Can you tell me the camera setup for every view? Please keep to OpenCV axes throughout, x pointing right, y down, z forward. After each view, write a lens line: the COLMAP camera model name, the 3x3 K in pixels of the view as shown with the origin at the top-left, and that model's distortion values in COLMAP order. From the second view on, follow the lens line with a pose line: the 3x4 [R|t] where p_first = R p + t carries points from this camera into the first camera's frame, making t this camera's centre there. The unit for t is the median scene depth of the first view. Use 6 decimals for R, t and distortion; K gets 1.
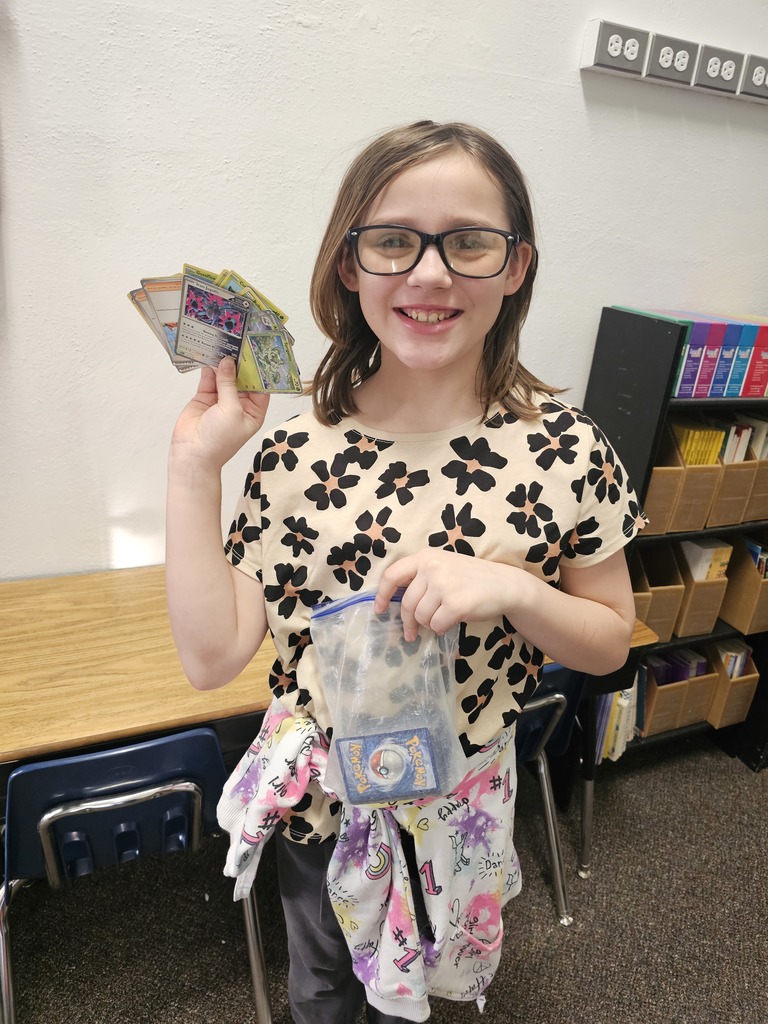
lens RADIAL K [[692.6, 0, 383.5], [0, 692.6, 514.4], [0, 0, 1]] dist [-0.002779, -0.015918]
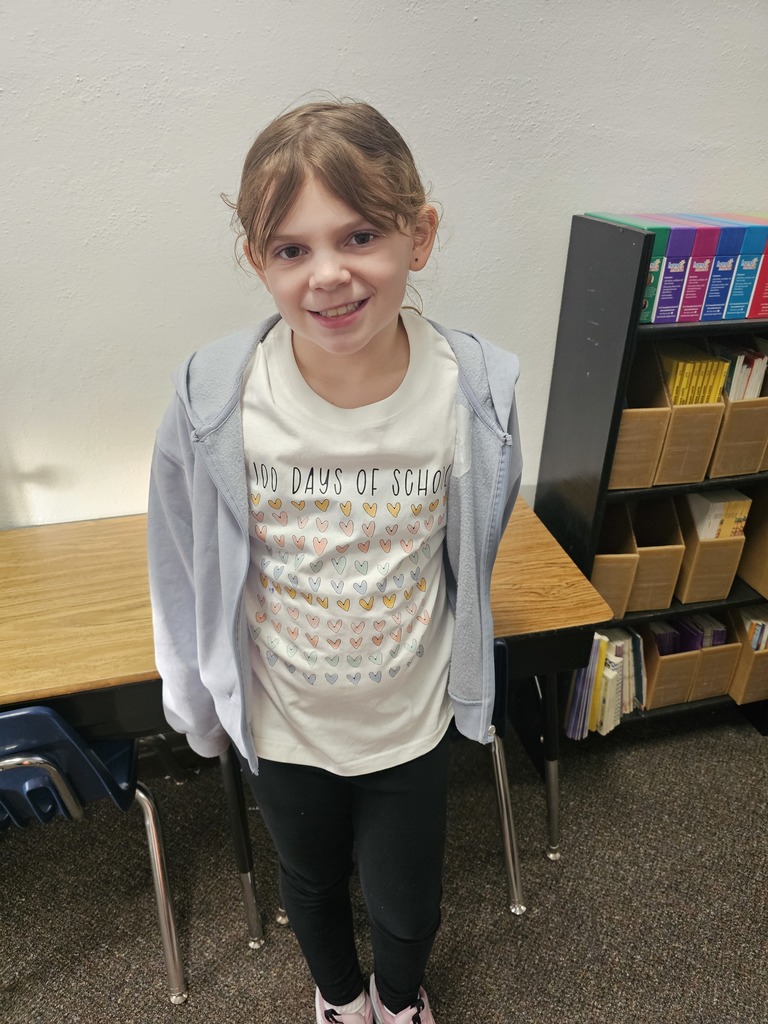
lens RADIAL K [[692.6, 0, 361.9], [0, 692.6, 512.1], [0, 0, 1]] dist [-0.002779, -0.015918]
pose [[0.982555, 0.008200, -0.185793, 0.222487], [0.010579, 0.994946, 0.099856, -0.030418], [0.185672, -0.100079, 0.977502, 0.105797]]
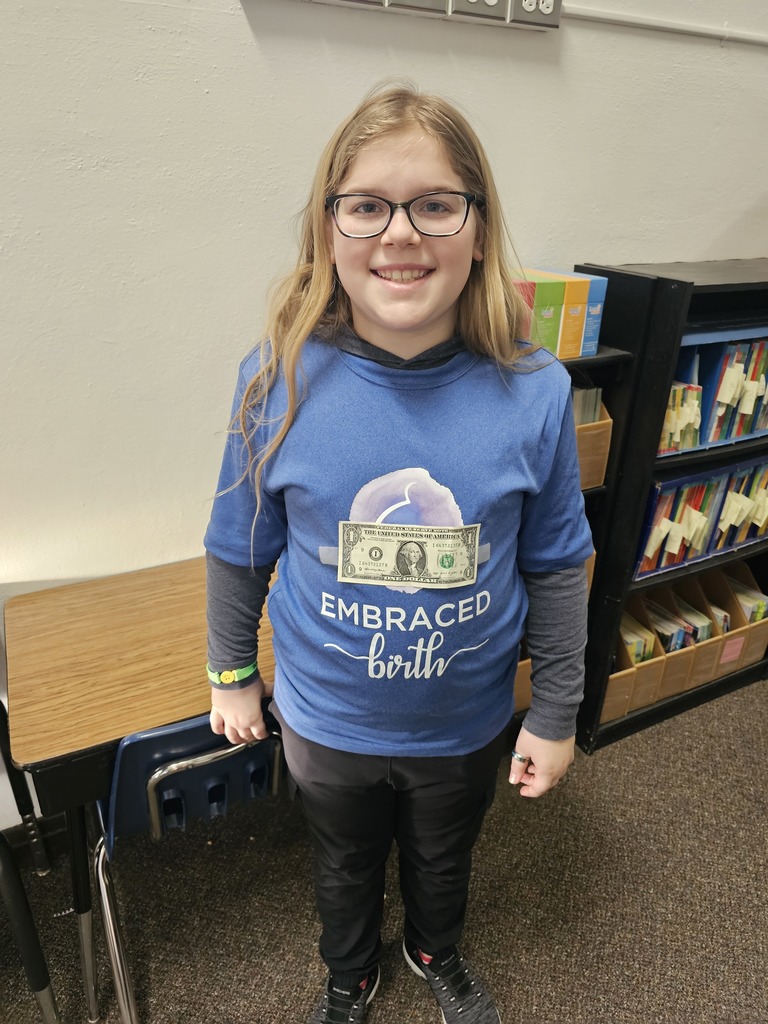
lens RADIAL K [[692.6, 0, 383.0], [0, 692.6, 515.1], [0, 0, 1]] dist [-0.002779, -0.015918]
pose [[0.994307, -0.088032, 0.060030, 0.305705], [0.085661, 0.995481, 0.040985, -0.023500], [-0.063367, -0.035610, 0.997355, 0.108413]]
